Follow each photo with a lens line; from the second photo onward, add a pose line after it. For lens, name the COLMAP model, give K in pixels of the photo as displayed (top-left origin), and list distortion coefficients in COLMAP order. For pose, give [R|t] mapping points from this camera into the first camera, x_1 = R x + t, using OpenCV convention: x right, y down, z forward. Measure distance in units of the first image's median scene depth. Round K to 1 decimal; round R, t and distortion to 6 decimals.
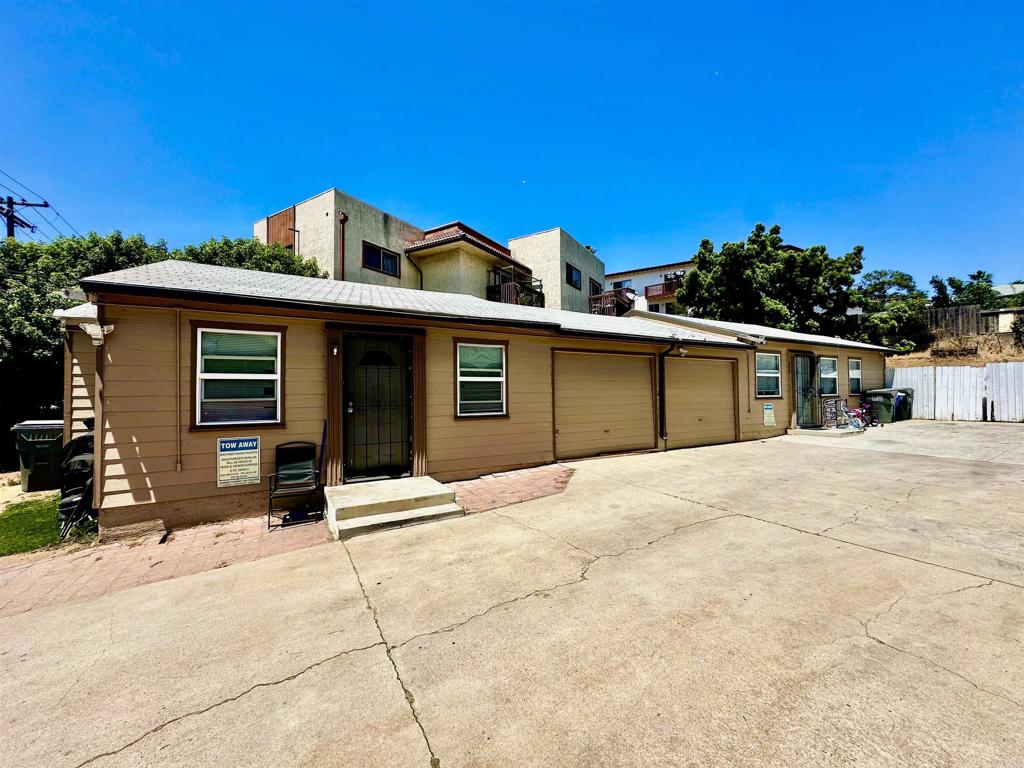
lens RADIAL K [[409.4, 0, 514.1], [0, 409.4, 381.6], [0, 0, 1]] dist [-0.003251, 0.000372]
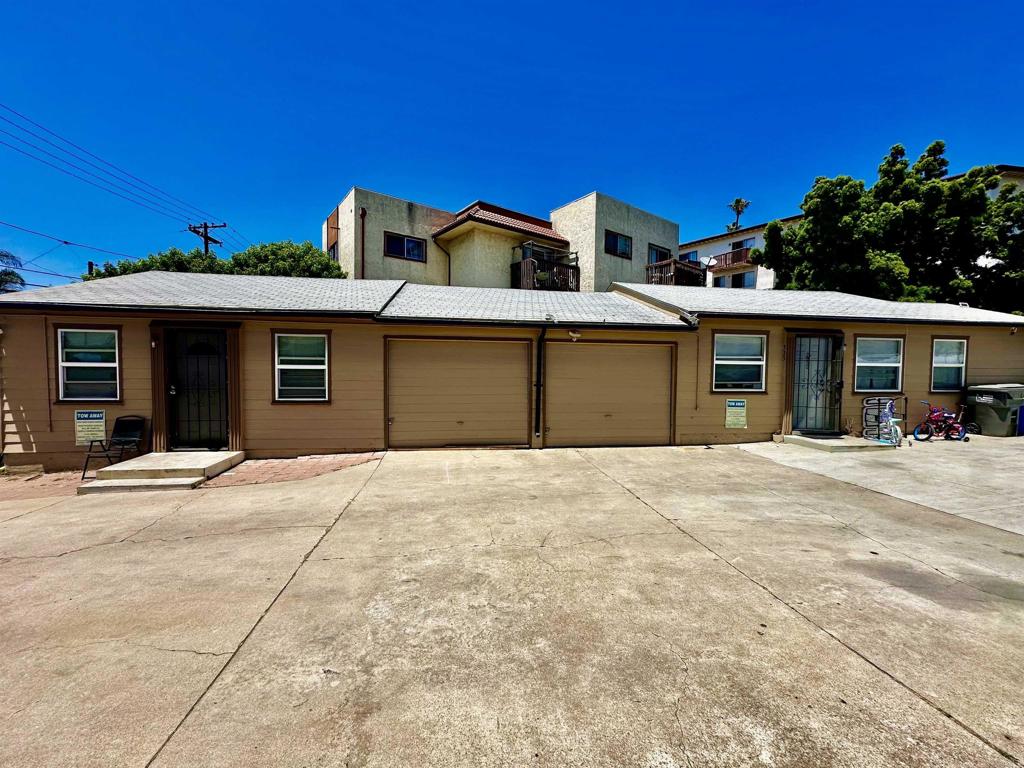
lens RADIAL K [[409.4, 0, 514.2], [0, 409.4, 382.1], [0, 0, 1]] dist [-0.003251, 0.000372]
pose [[0.929476, 0.033463, -0.367362, 0.689901], [-0.009548, 0.997726, 0.066723, -0.036076], [0.368759, -0.058509, 0.927682, 0.171521]]
